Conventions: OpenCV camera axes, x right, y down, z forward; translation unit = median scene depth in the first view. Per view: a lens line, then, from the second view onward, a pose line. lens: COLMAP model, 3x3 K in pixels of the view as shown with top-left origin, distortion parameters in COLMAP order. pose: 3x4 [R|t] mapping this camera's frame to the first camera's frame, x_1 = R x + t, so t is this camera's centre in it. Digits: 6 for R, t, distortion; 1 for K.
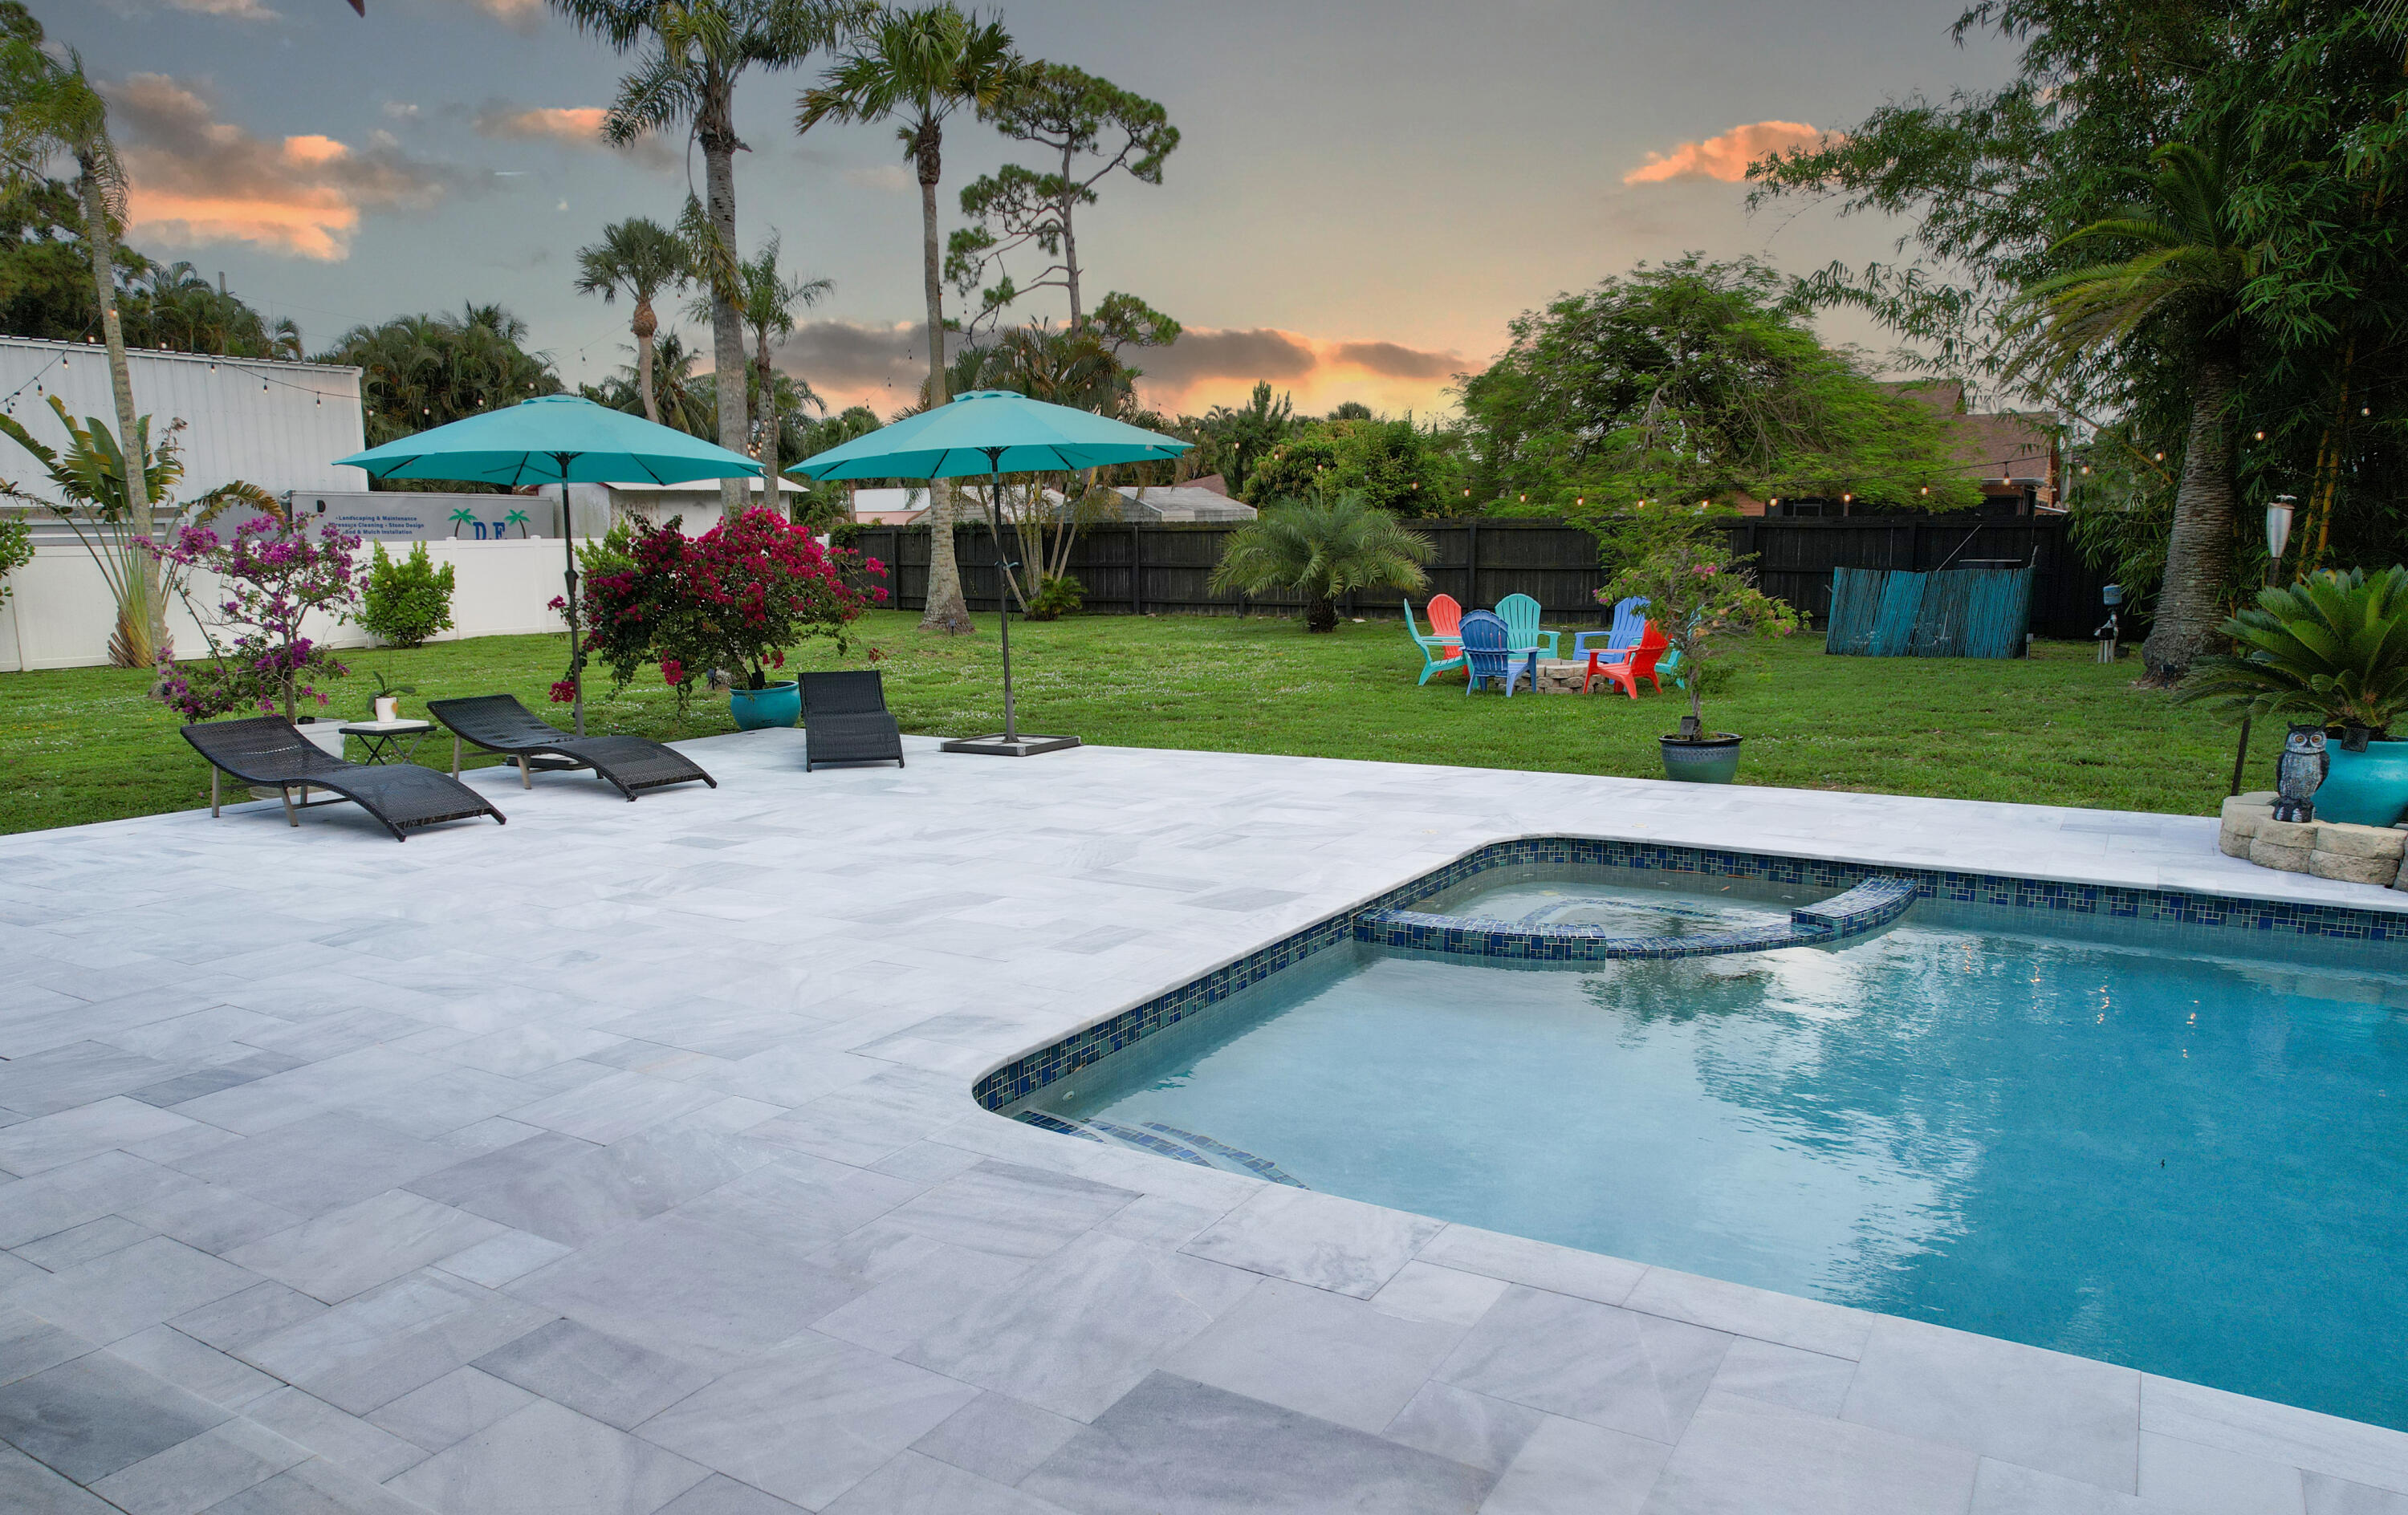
lens RADIAL K [[1581.1, 0, 1204.2], [0, 1581.1, 758.3], [0, 0, 1]] dist [-0.000285, -0.000001]
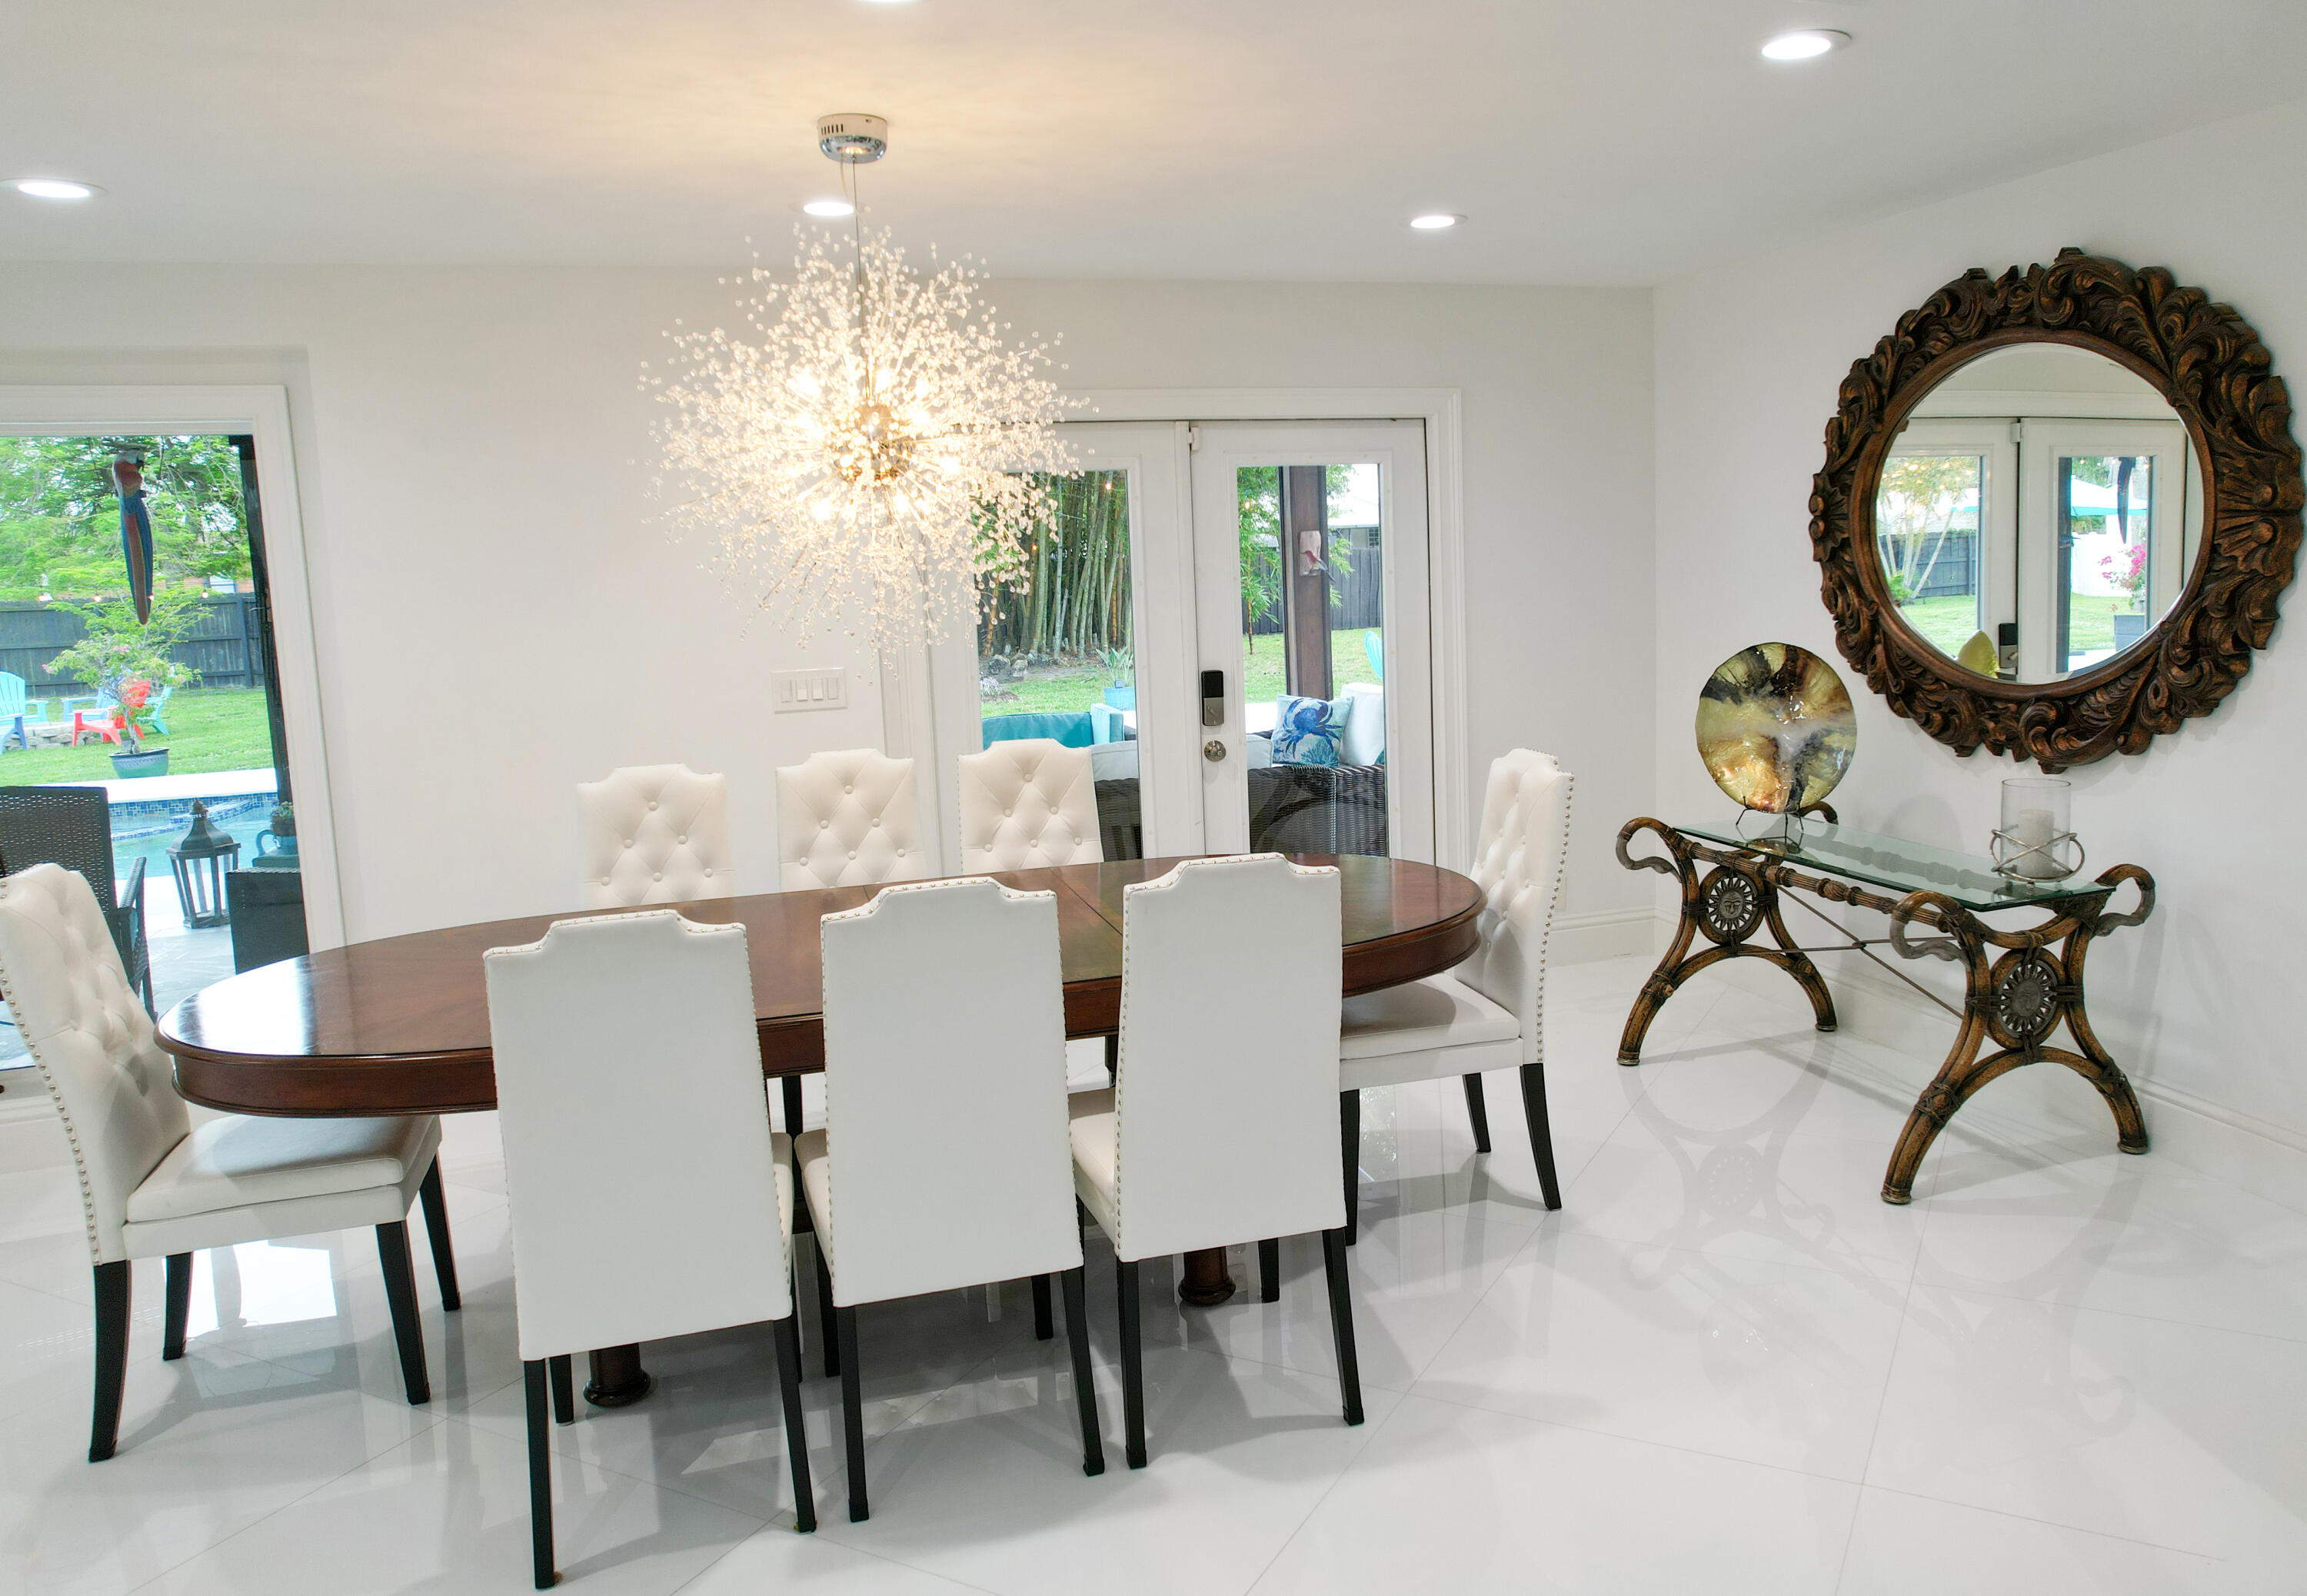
lens RADIAL K [[1526.2, 0, 1154.7], [0, 1526.2, 792.7], [0, 0, 1]] dist [0.001541, 0.000550]
pose [[0.676804, -0.130796, 0.724451, -0.054708], [0.137738, 0.989210, 0.049917, 0.047867], [-0.723163, 0.066000, 0.687517, -0.402543]]
